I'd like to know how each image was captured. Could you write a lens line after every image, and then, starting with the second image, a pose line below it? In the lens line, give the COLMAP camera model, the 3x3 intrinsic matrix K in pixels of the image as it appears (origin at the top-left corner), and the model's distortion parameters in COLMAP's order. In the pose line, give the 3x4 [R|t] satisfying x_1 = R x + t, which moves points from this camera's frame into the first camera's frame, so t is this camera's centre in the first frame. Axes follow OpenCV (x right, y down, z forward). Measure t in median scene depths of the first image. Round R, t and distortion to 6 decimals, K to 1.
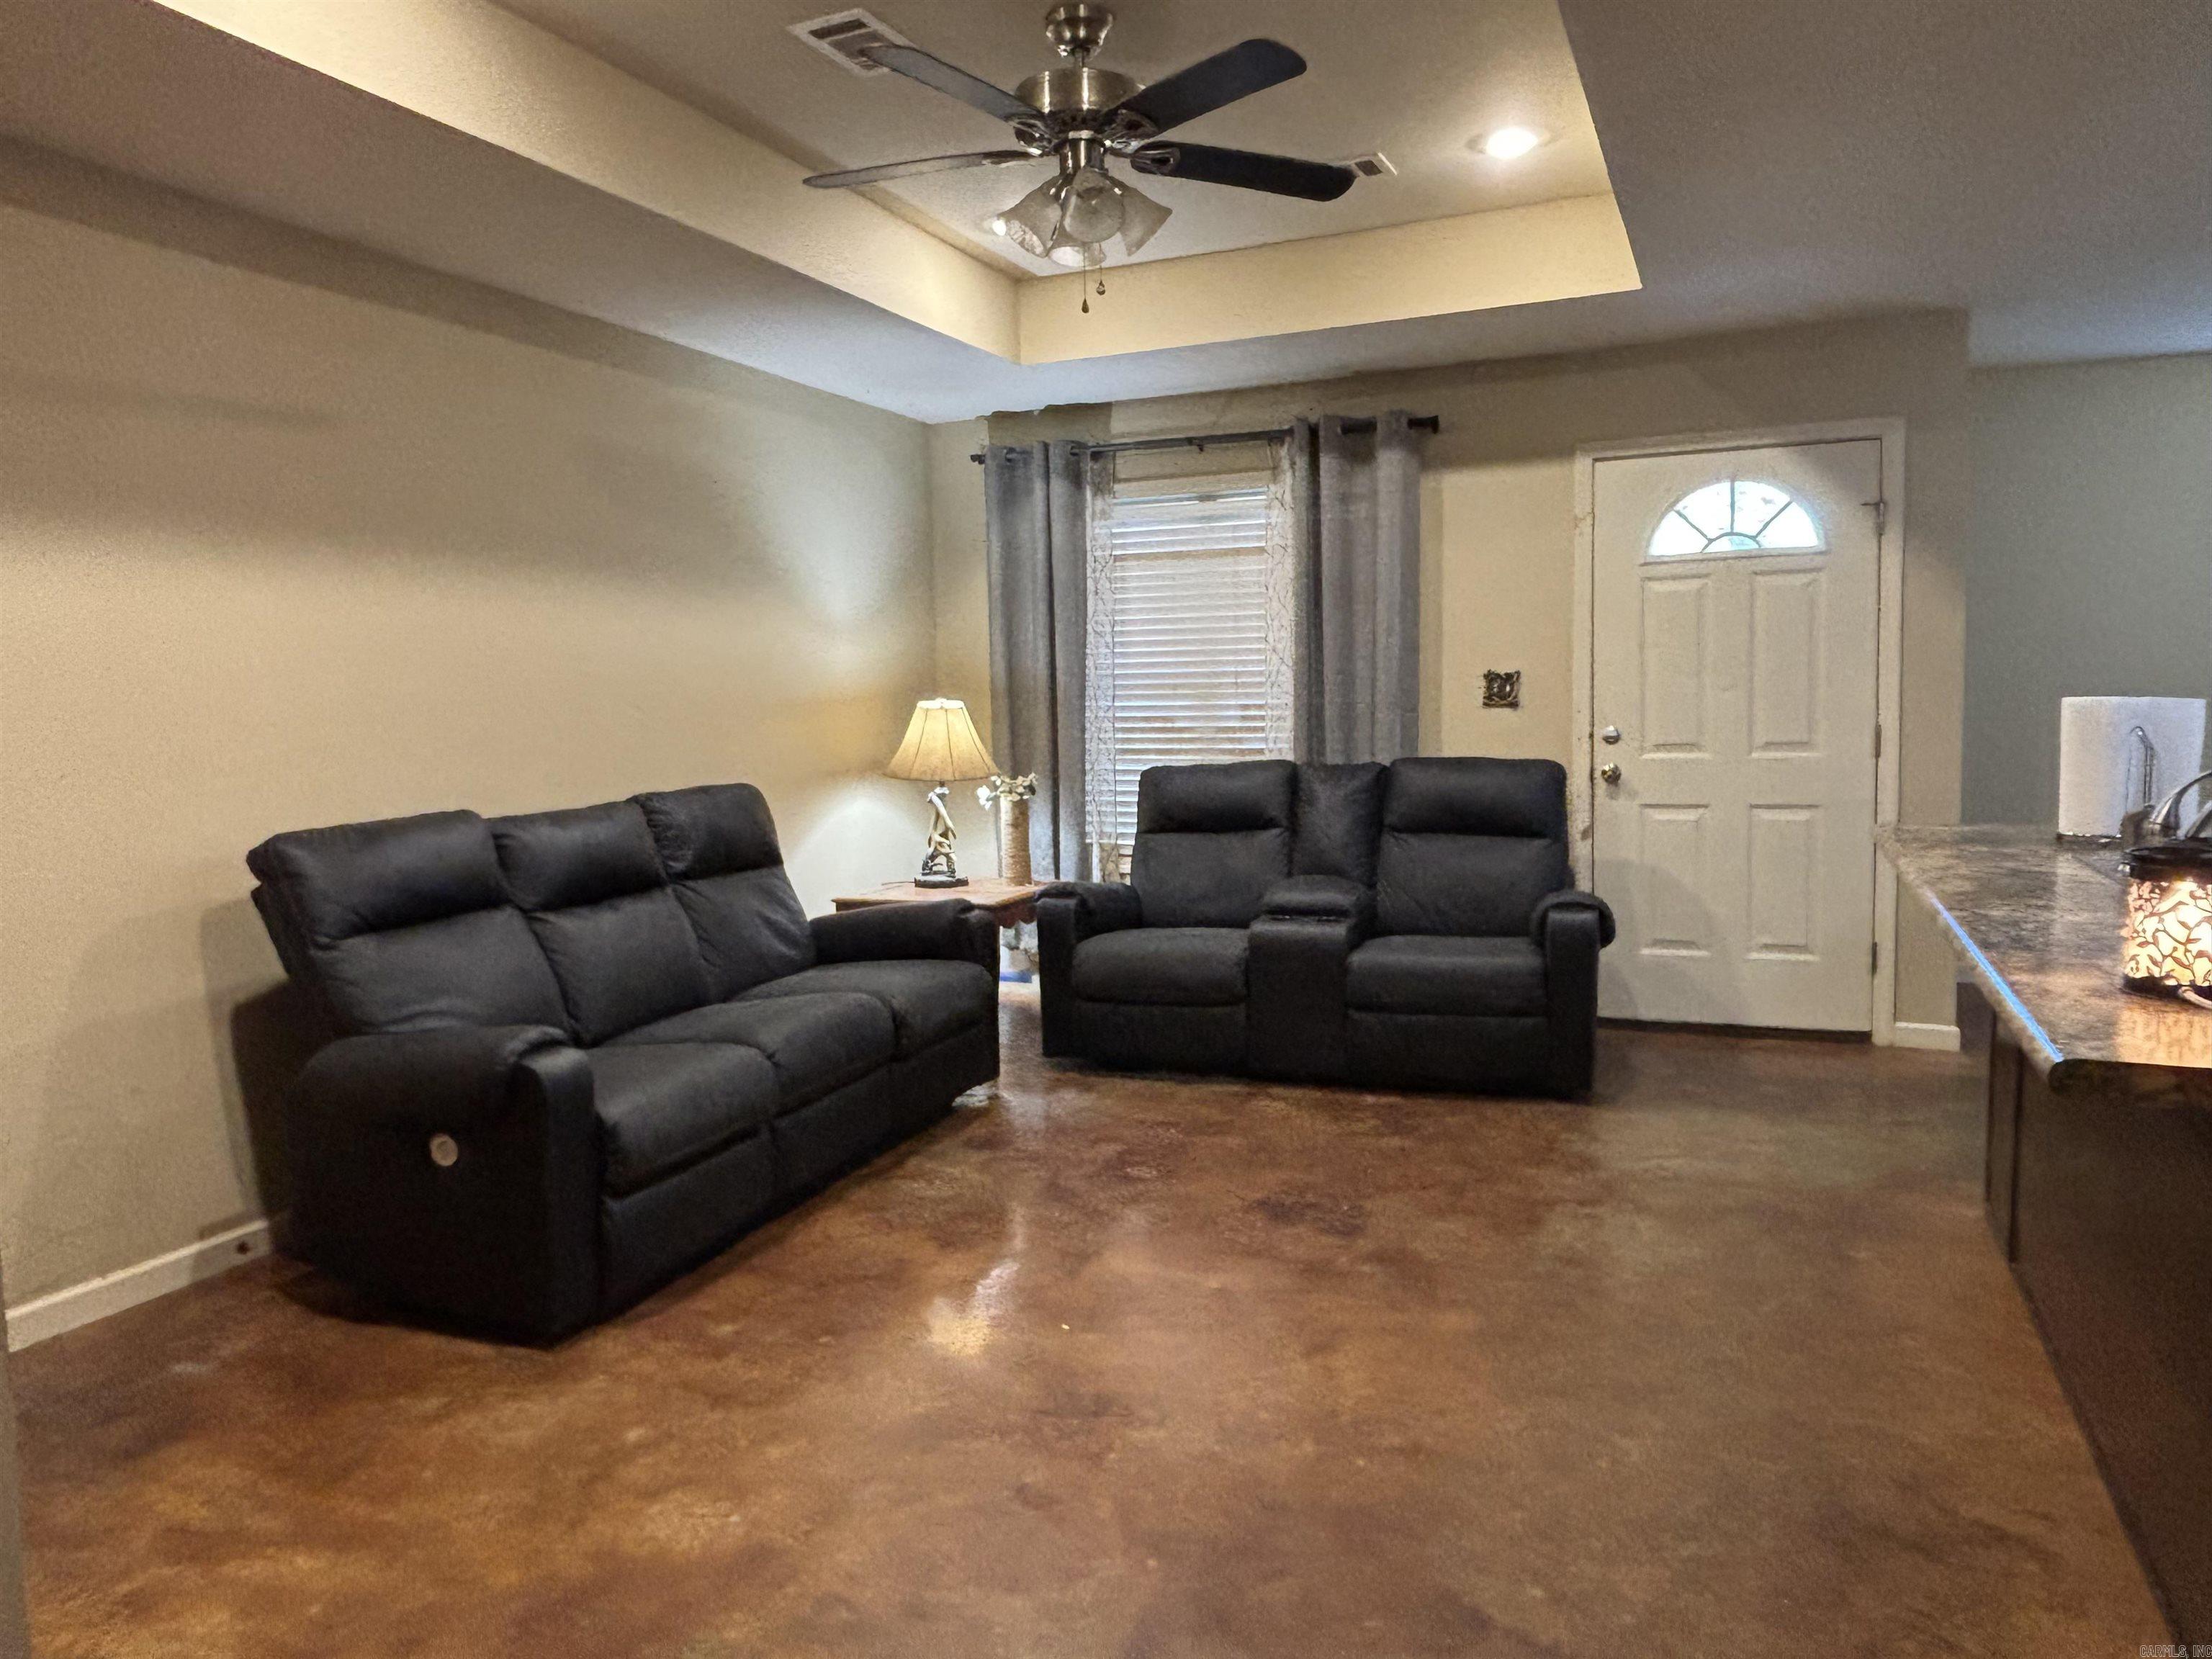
lens RADIAL K [[1500.7, 0, 1106.0], [0, 1500.7, 829.5], [0, 0, 1]] dist [0.208892, -0.237845]
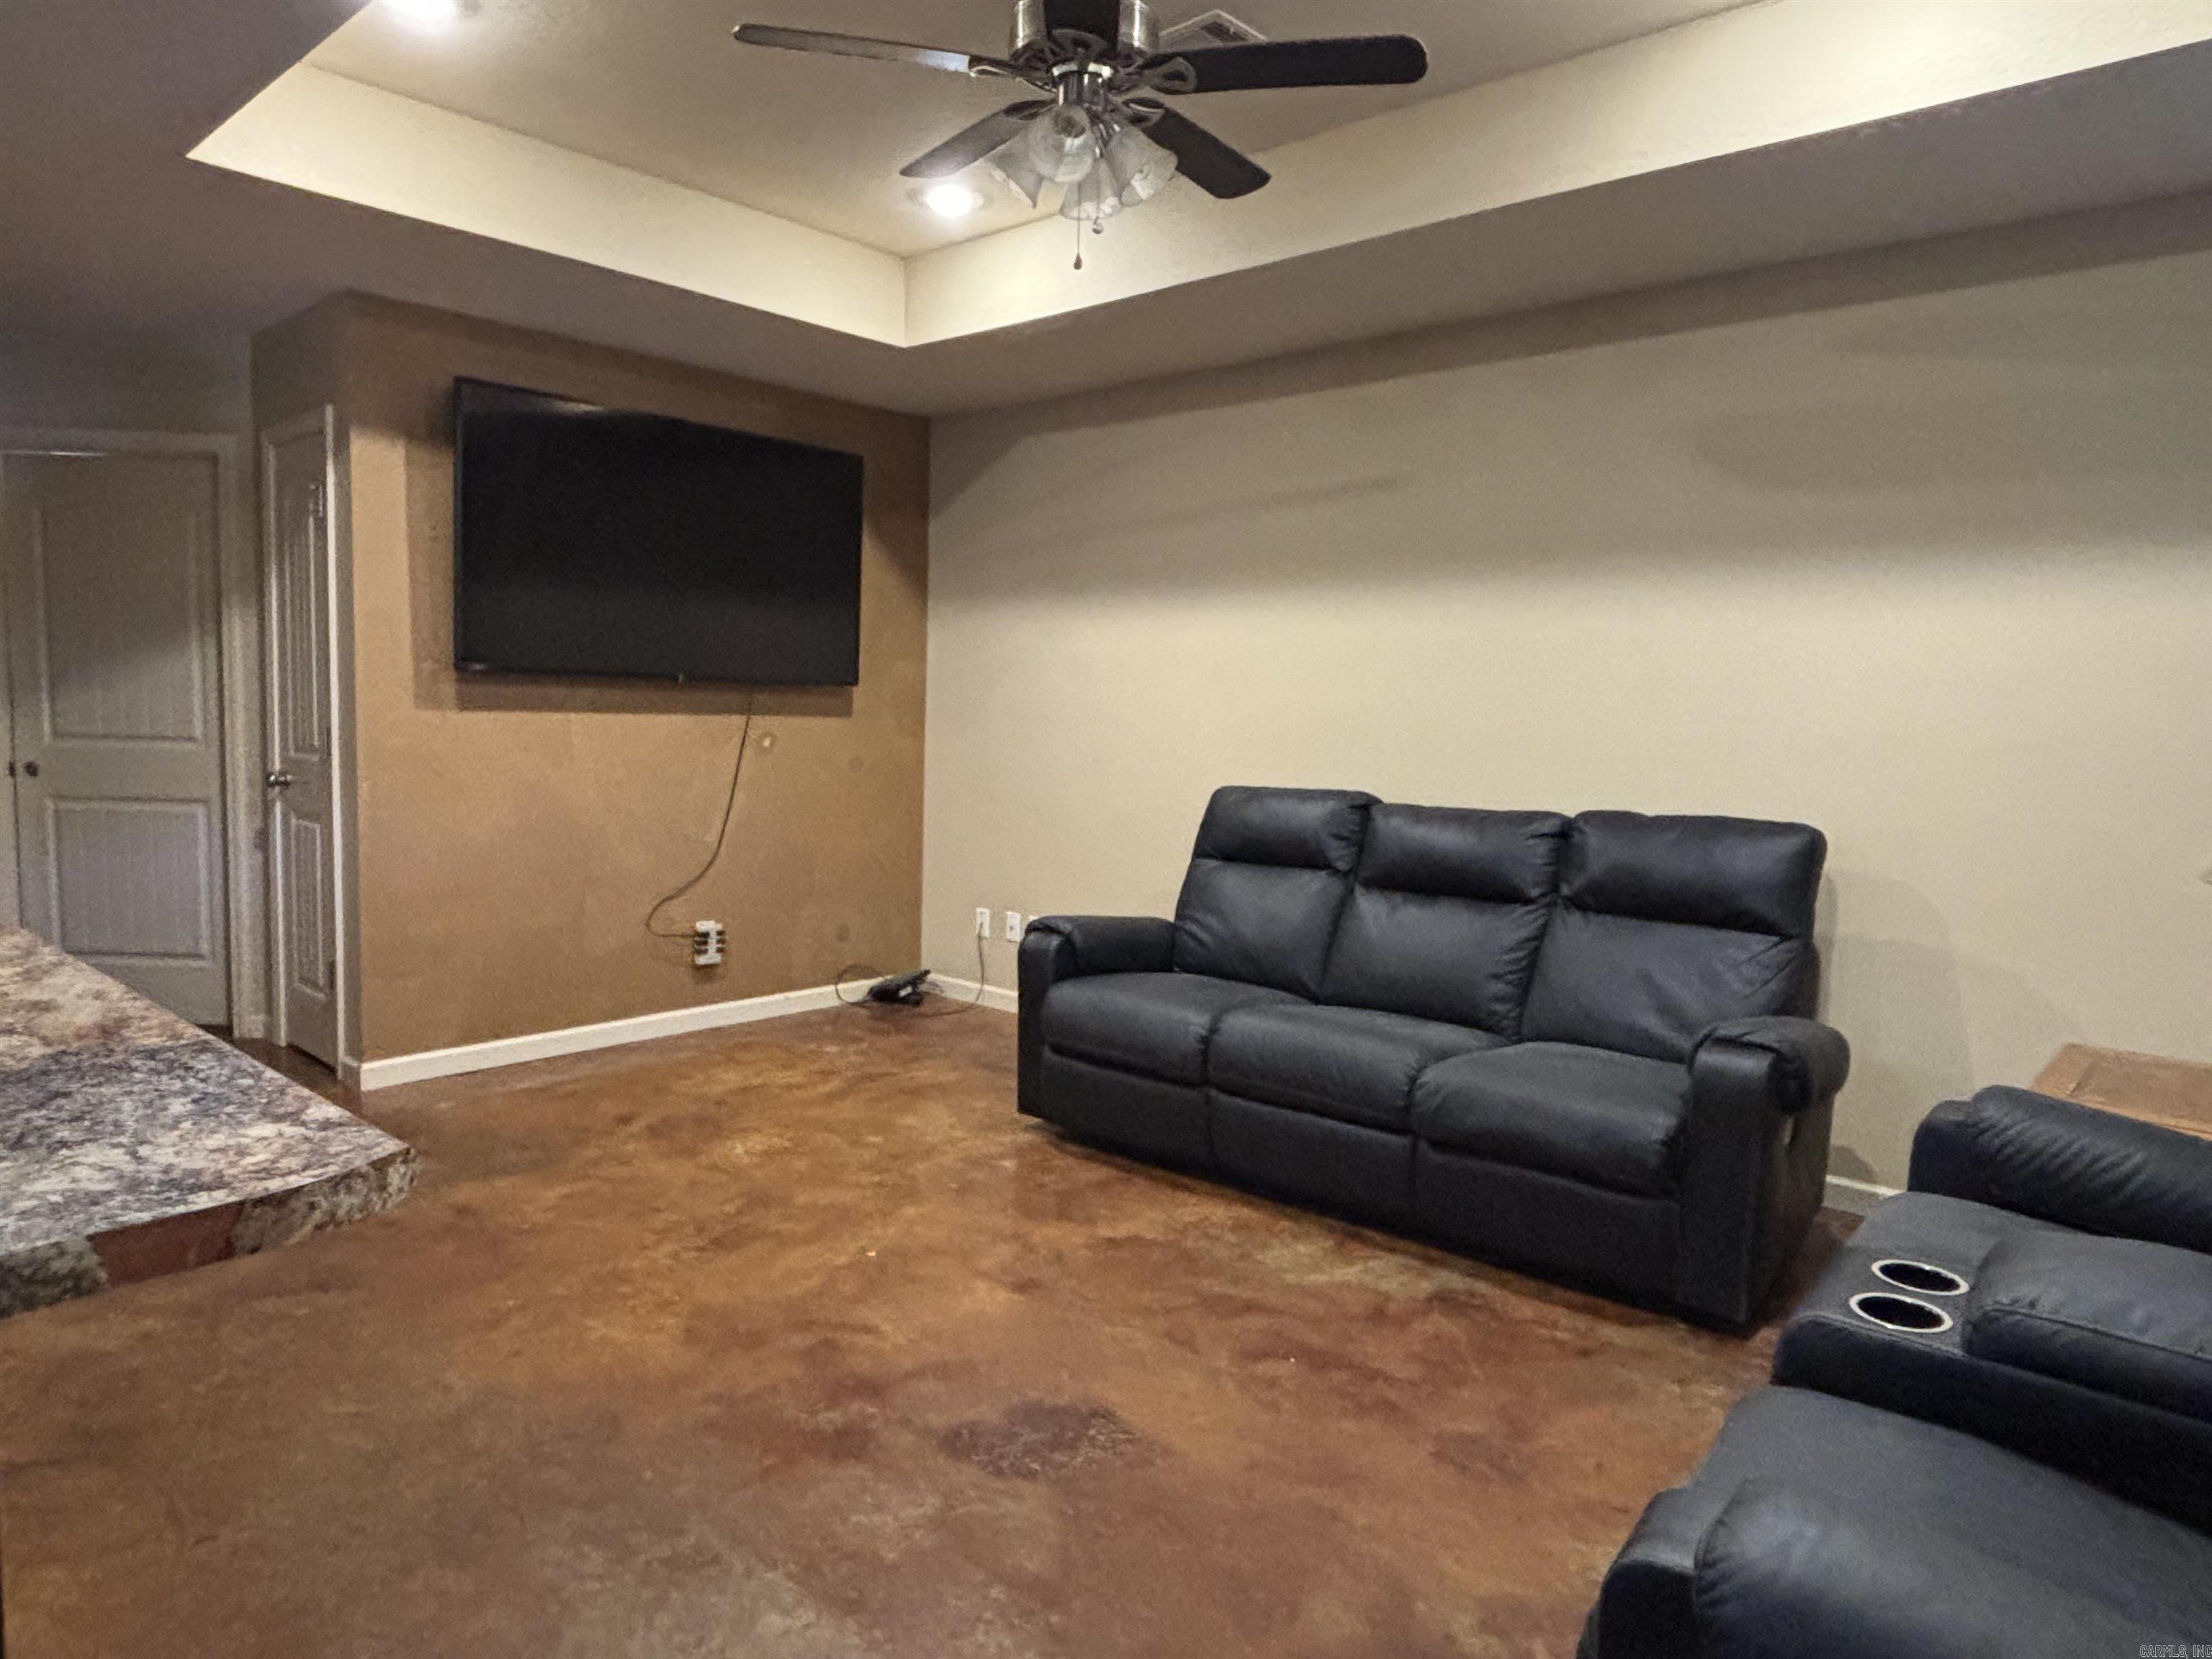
lens RADIAL K [[1374.9, 0, 1106.0], [0, 1374.9, 829.5], [0, 0, 1]] dist [0.040036, -0.050487]
pose [[-0.325074, 0.093244, -0.941080, 0.699169], [-0.102054, 0.985857, 0.132933, -0.111130], [0.940166, 0.139254, -0.310961, 1.194040]]
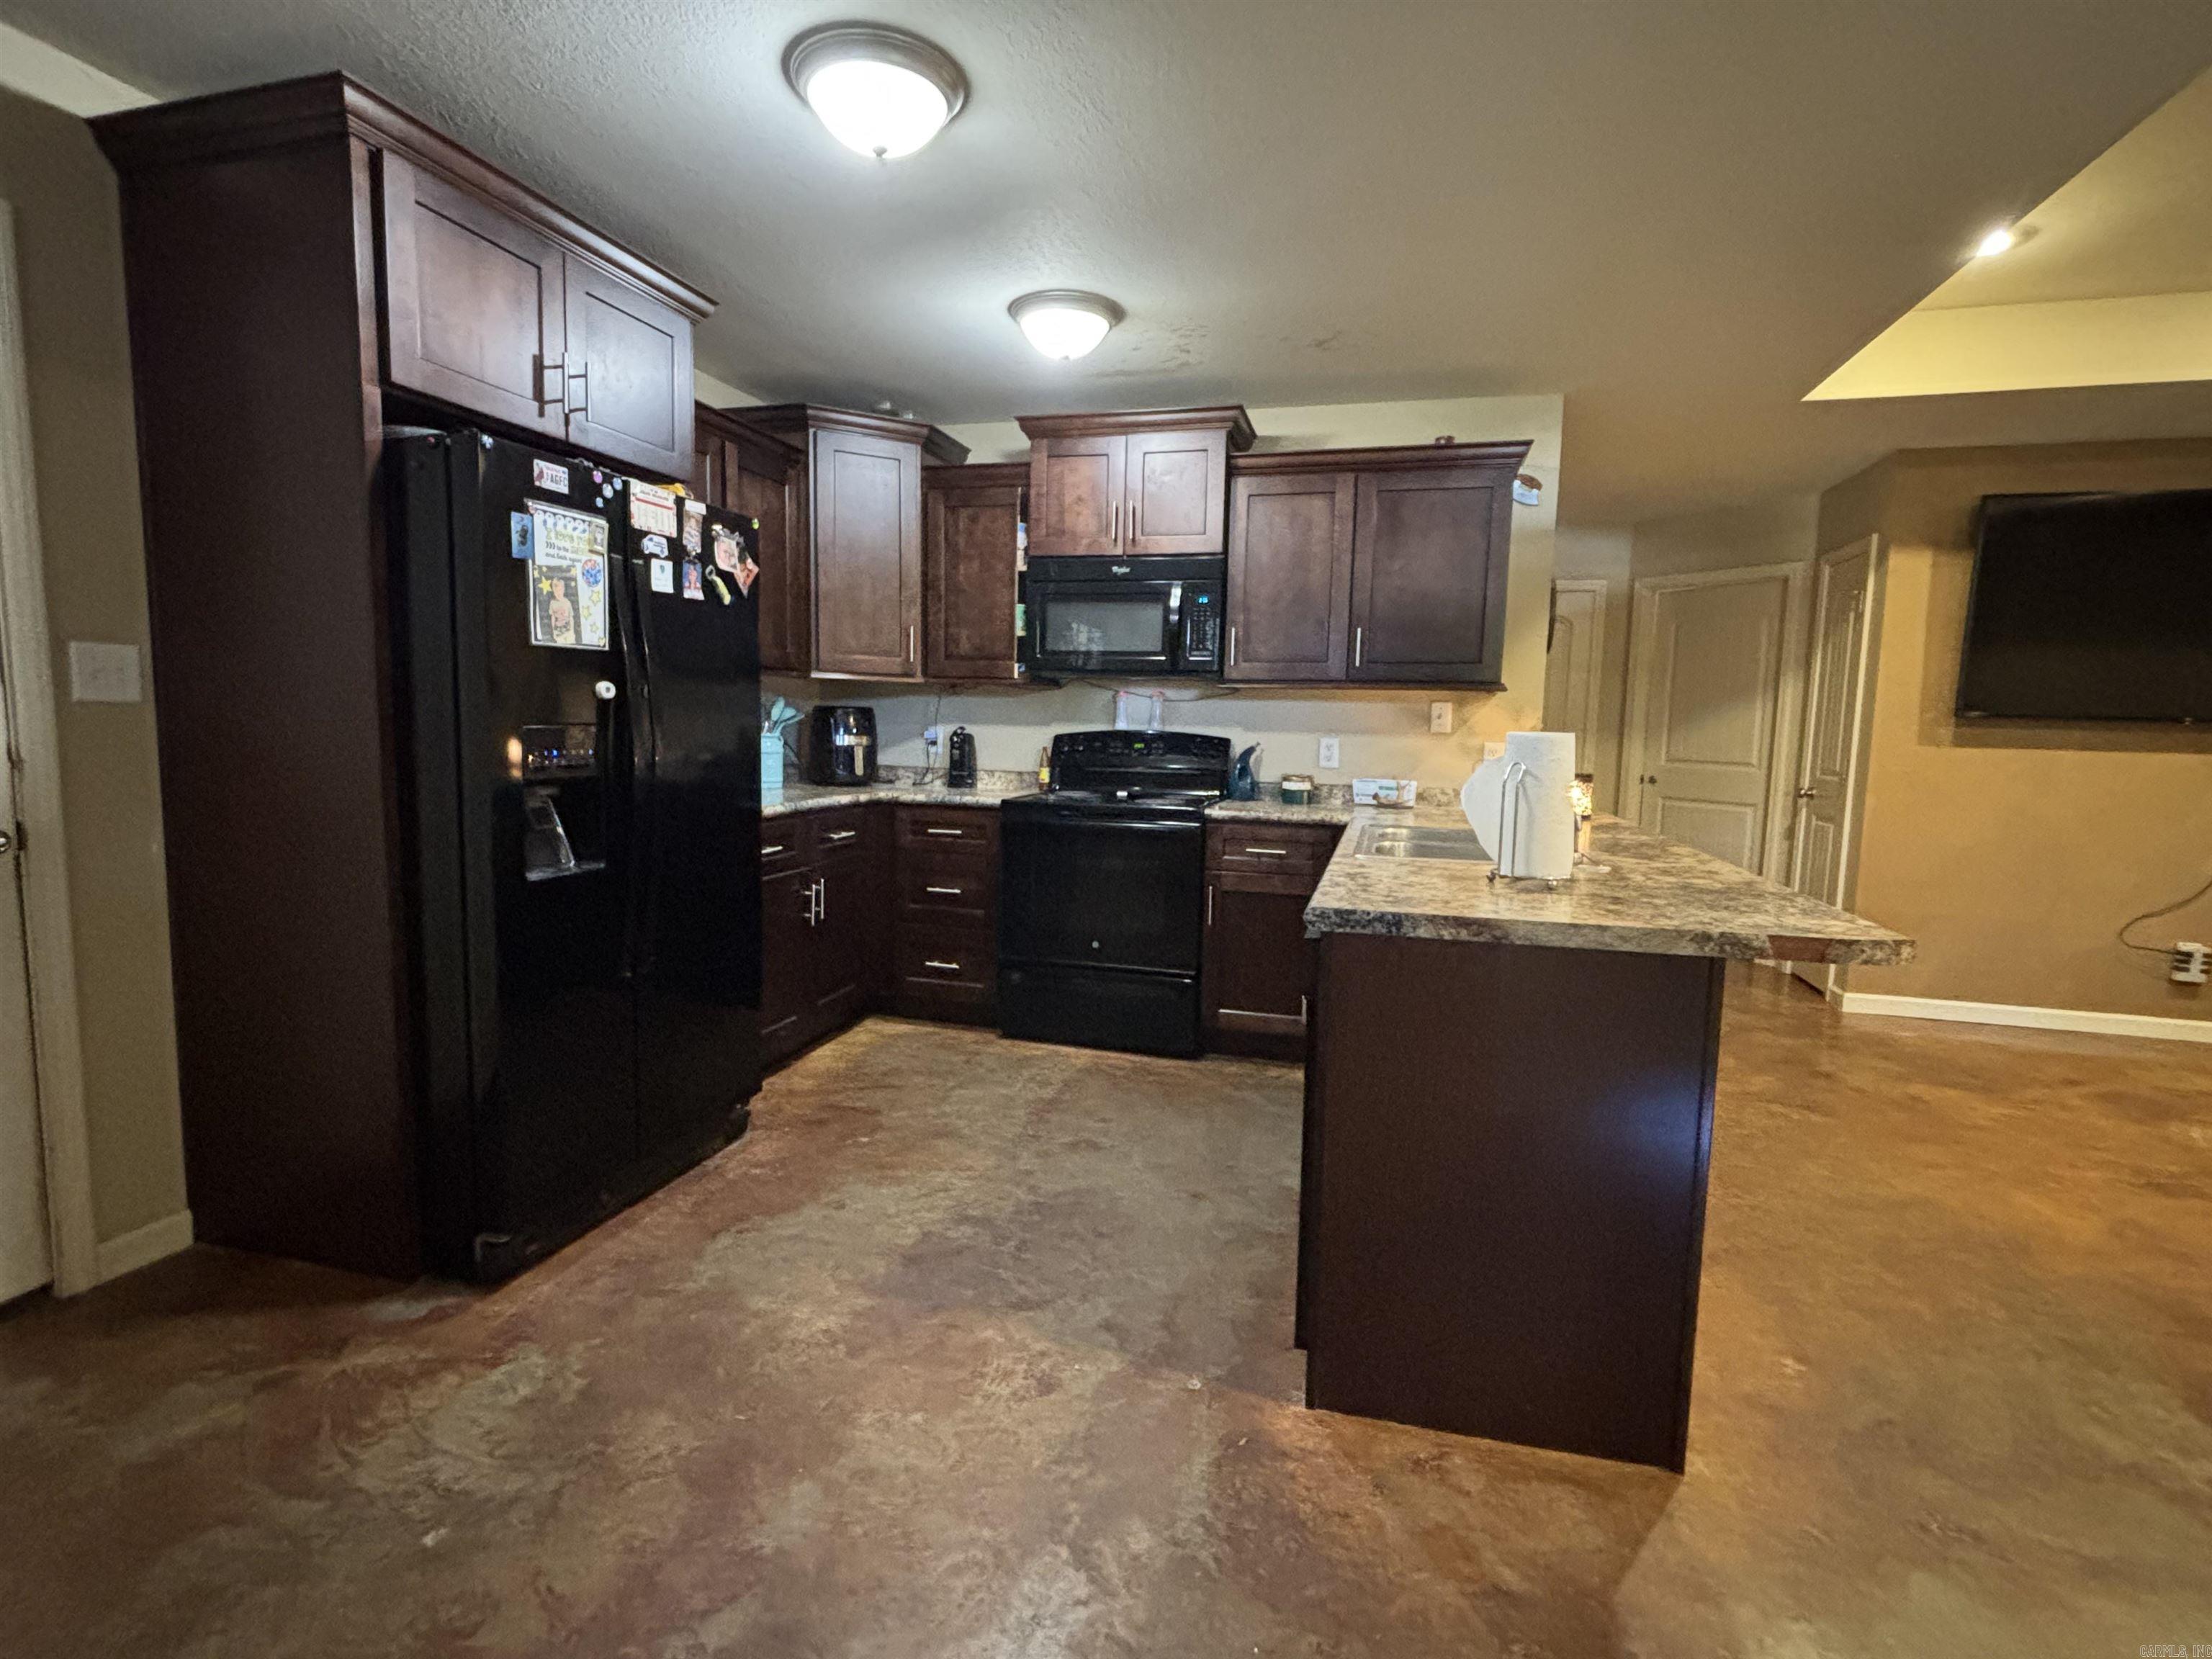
lens RADIAL K [[1067.5, 0, 1073.0], [0, 1067.5, 829.7], [0, 0, 1]] dist [-0.002379, -0.001170]
pose [[-0.993006, 0.007510, -0.117826, 0.886462], [-0.014952, 0.981941, 0.188598, -0.118337], [0.117114, 0.189041, -0.974960, 1.365618]]
